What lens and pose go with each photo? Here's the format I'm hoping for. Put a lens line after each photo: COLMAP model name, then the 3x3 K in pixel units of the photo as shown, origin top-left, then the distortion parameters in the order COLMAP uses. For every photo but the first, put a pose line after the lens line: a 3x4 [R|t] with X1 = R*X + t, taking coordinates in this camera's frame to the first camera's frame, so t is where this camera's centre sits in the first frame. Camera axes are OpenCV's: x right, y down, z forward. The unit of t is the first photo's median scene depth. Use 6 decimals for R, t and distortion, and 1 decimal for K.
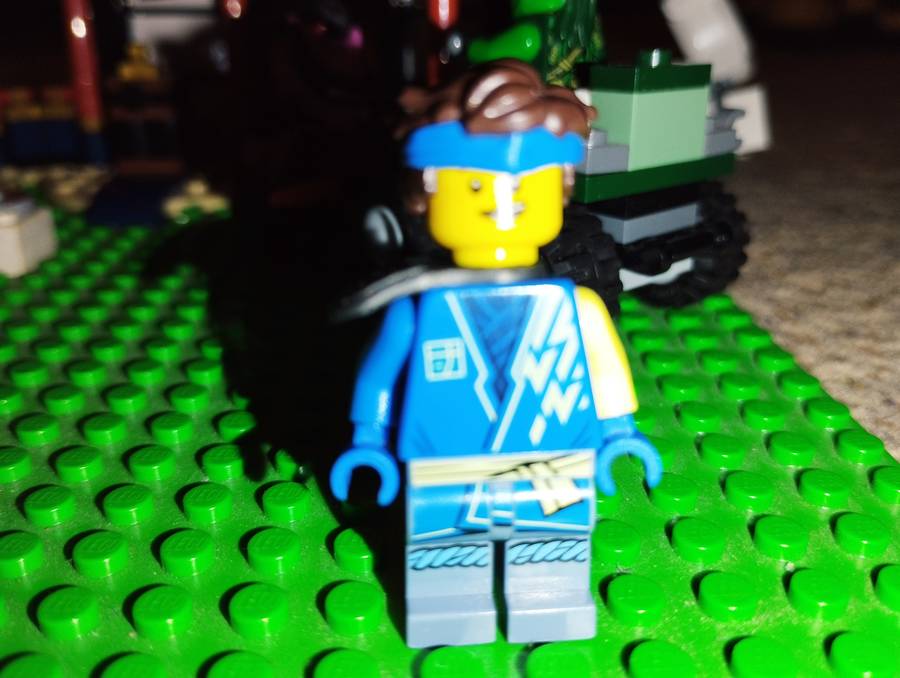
lens RADIAL K [[817.5, 0, 450.0], [0, 817.5, 339.0], [0, 0, 1]] dist [0.009290, -0.082286]
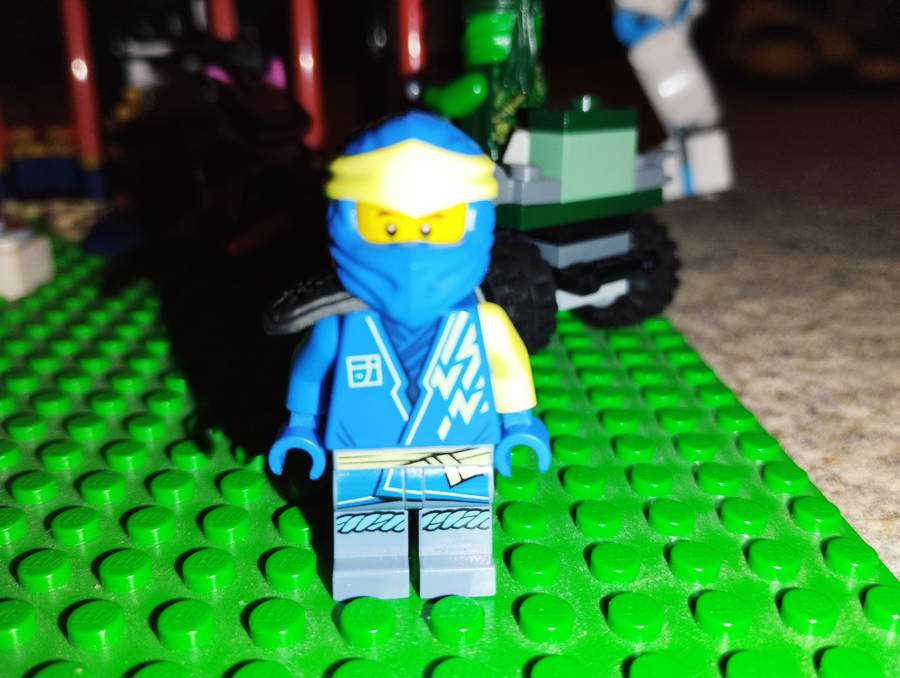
lens RADIAL K [[821.6, 0, 450.0], [0, 821.6, 339.0], [0, 0, 1]] dist [0.000773, -0.055259]
pose [[0.999979, 0.005238, -0.003929, 0.099401], [-0.005428, 0.998735, -0.049992, 0.052785], [0.003662, 0.050012, 0.998742, -0.160328]]
